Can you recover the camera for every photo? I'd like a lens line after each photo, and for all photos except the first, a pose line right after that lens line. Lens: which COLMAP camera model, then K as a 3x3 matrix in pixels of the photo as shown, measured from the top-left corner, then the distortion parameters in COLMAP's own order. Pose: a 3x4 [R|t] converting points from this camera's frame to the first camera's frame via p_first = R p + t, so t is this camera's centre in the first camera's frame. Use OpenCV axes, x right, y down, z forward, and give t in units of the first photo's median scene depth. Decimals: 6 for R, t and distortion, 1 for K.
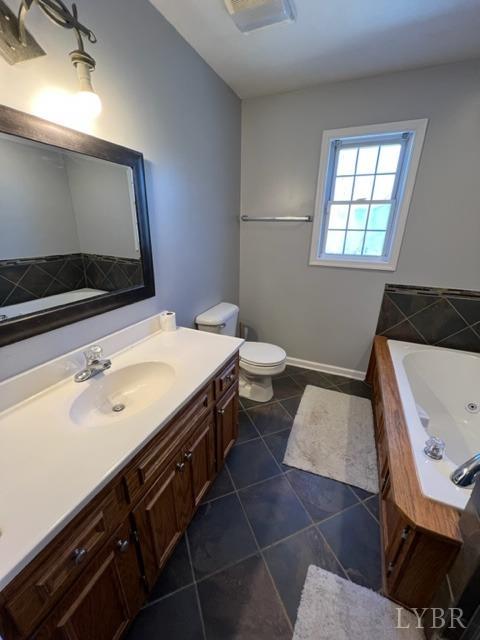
lens RADIAL K [[256.3, 0, 243.9], [0, 256.3, 318.3], [0, 0, 1]] dist [-0.004601, 0.001040]
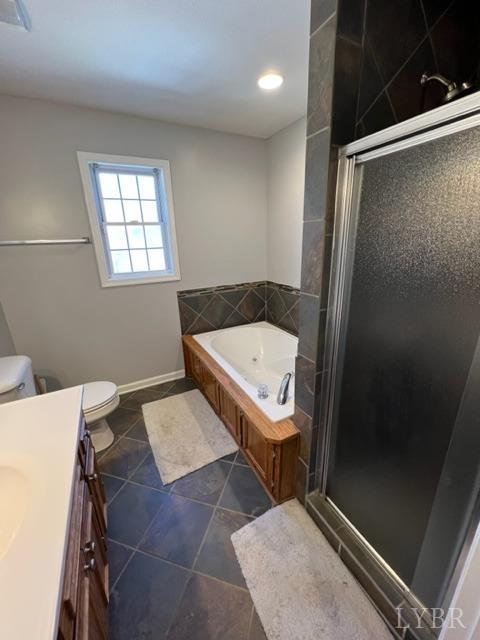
lens RADIAL K [[256.3, 0, 238.8], [0, 256.3, 317.9], [0, 0, 1]] dist [-0.004601, 0.001040]
pose [[0.630222, -0.262128, 0.730828, -0.170004], [0.298794, 0.950674, 0.083319, -0.033902], [-0.716619, 0.165857, 0.677457, 0.014325]]
